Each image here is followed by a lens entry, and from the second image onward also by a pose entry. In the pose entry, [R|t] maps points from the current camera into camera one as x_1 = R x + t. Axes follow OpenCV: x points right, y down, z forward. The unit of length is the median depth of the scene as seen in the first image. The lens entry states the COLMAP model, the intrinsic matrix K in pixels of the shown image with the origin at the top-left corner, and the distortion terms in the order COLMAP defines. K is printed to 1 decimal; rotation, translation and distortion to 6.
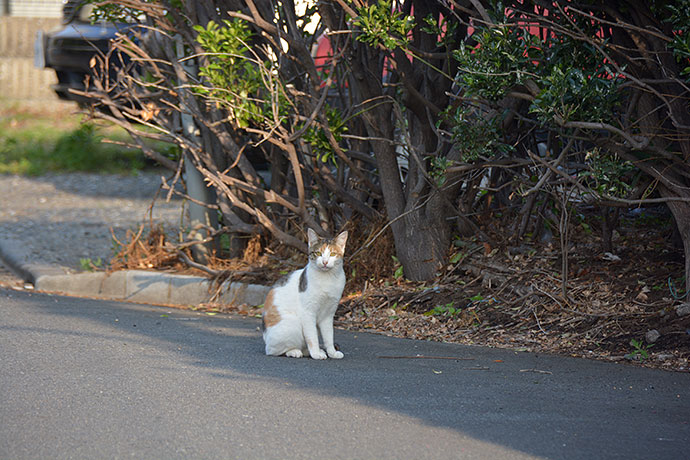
lens RADIAL K [[3379.3, 0, 345.0], [0, 3379.3, 230.0], [0, 0, 1]] dist [1.487731, 5.052649]
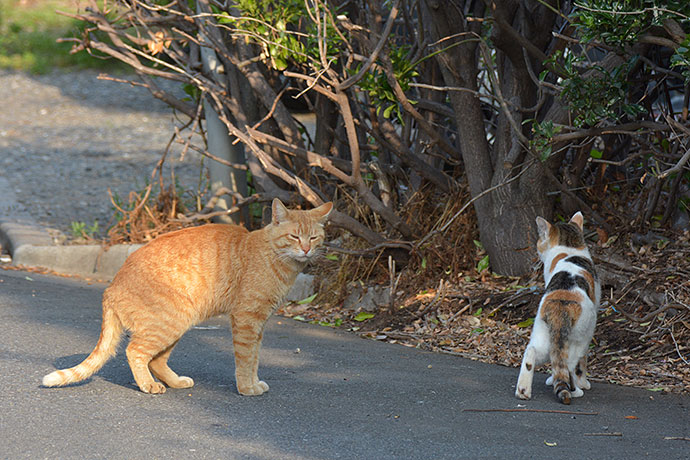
lens RADIAL K [[3747.1, 0, 379.0], [0, 3747.1, 231.5], [0, 0, 1]] dist [1.373320, 8.955651]
pose [[0.999955, 0.008979, -0.003150, -0.004809], [-0.008885, 0.999544, 0.028859, -0.018265], [0.003408, -0.028830, 0.999579, 0.153056]]
